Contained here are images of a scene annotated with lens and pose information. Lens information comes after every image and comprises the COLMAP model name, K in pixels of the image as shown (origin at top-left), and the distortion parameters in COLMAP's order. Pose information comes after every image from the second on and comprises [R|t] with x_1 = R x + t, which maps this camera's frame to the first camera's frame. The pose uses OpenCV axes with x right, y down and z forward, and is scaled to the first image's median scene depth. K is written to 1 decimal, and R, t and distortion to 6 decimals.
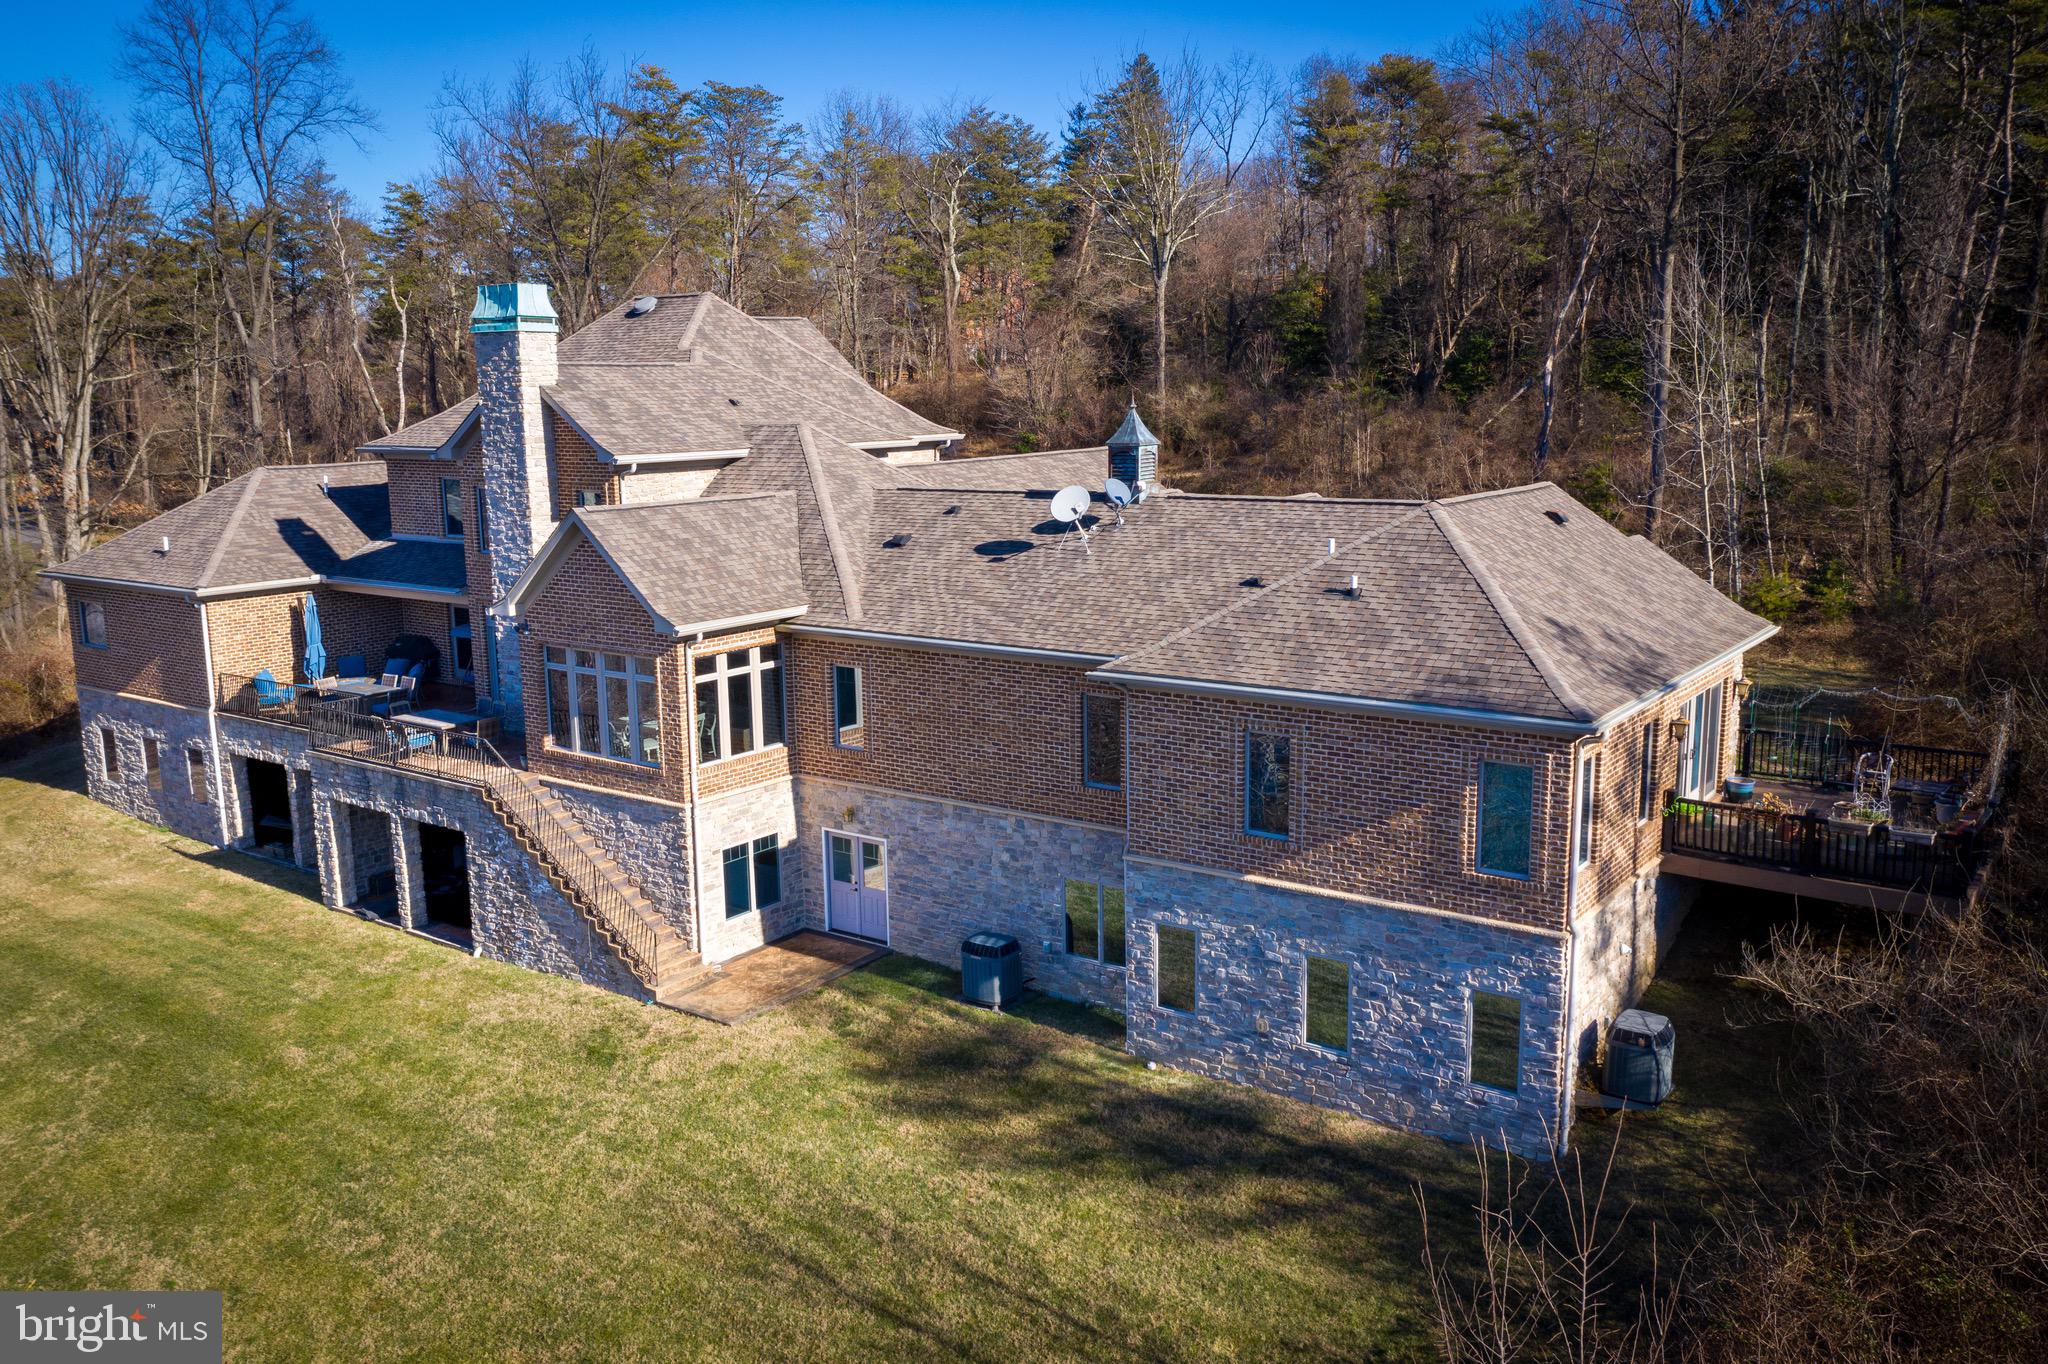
lens RADIAL K [[1631.1, 0, 1024.0], [0, 1631.1, 682.0], [0, 0, 1]] dist [-0.006697, 0.006737]
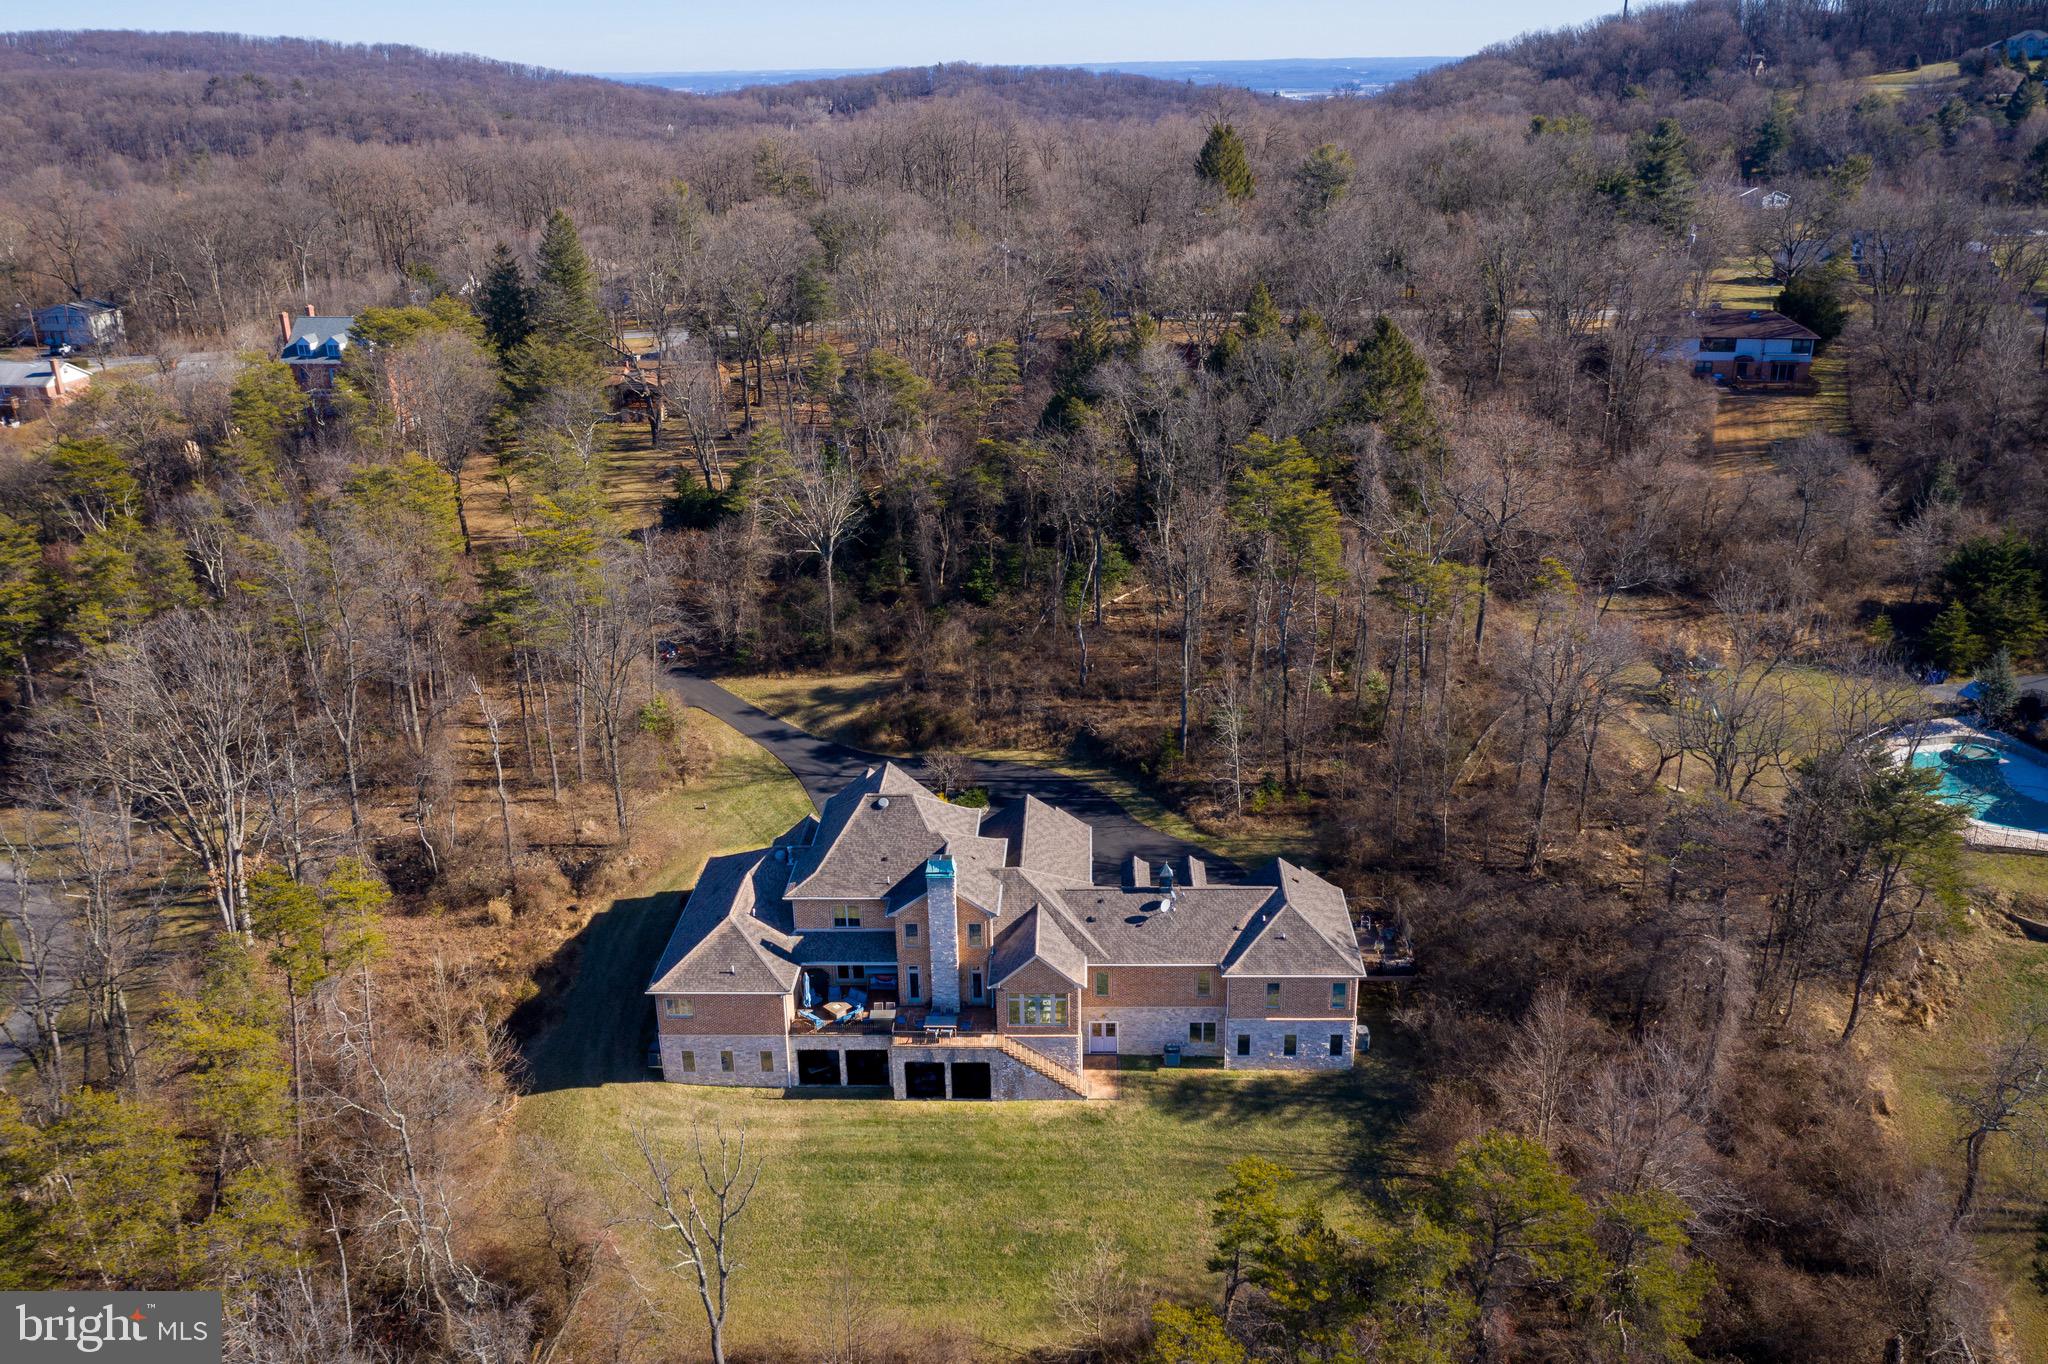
lens RADIAL K [[1674.1, 0, 1024.0], [0, 1674.1, 682.0], [0, 0, 1]] dist [-0.000076, 0.002070]
pose [[0.830921, -0.199970, 0.519213, -1.508325], [0.108905, 0.973585, 0.200680, -1.019521], [-0.545628, -0.110204, 0.830750, -1.241548]]
